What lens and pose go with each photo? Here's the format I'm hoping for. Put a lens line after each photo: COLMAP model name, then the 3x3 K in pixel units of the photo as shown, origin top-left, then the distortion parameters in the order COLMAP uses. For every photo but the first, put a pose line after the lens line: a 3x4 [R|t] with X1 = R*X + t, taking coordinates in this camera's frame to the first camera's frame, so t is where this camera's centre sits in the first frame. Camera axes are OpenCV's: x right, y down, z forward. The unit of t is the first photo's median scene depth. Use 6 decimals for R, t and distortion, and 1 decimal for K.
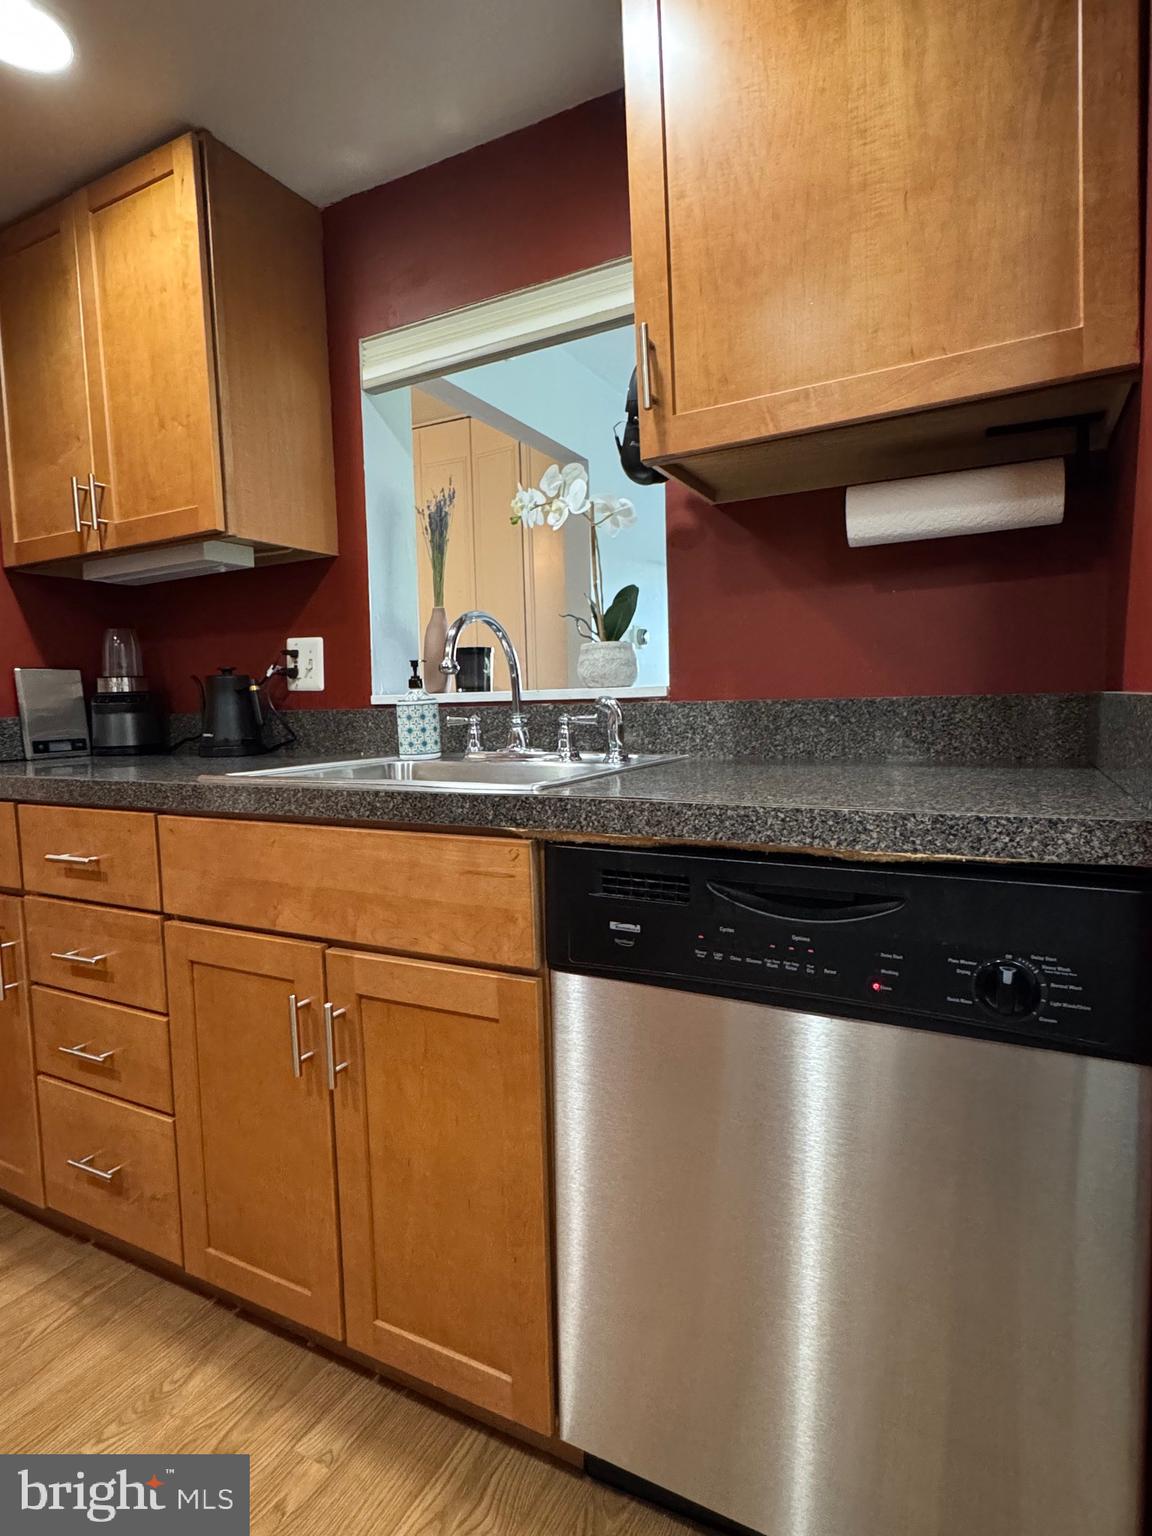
lens RADIAL K [[796.0, 0, 578.2], [0, 796.0, 760.2], [0, 0, 1]] dist [-0.004521, -0.001996]
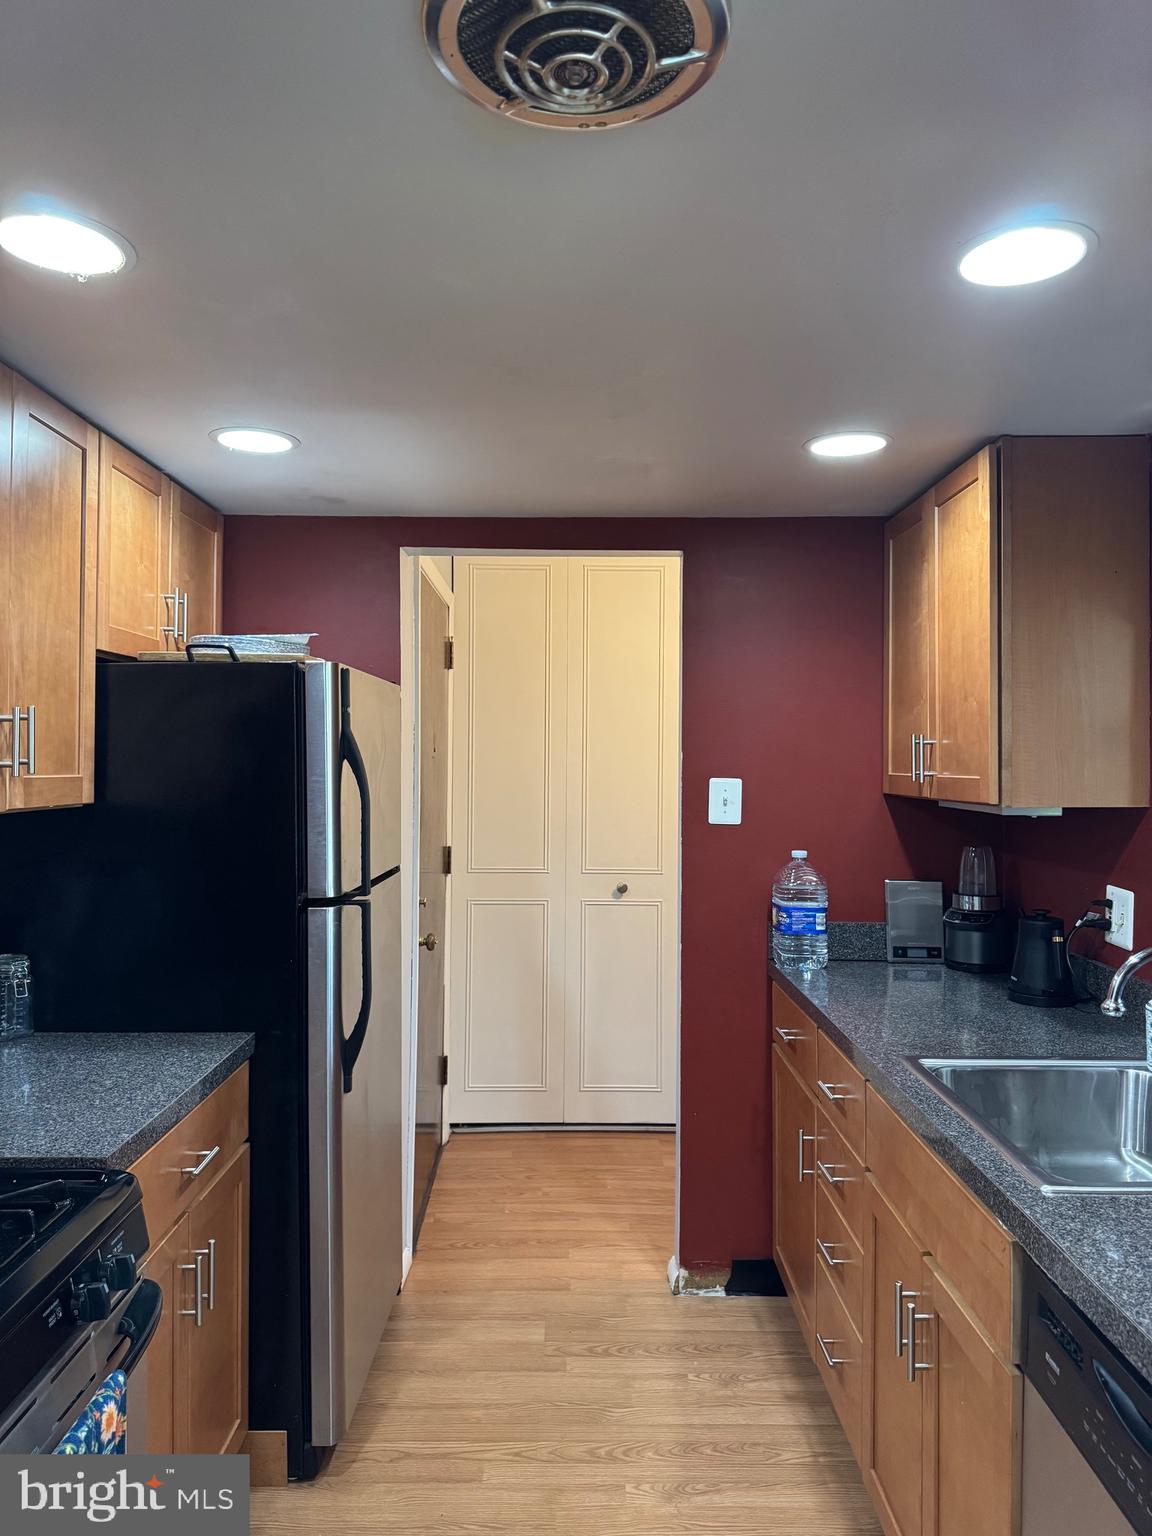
lens RADIAL K [[1078.3, 0, 567.1], [0, 1078.3, 779.7], [0, 0, 1]] dist [0.057009, -0.072261]
pose [[0.456123, 0.040102, -0.889013, 0.453180], [-0.083884, 0.996474, 0.001911, -0.224392], [0.885955, 0.073702, 0.457878, -0.121561]]
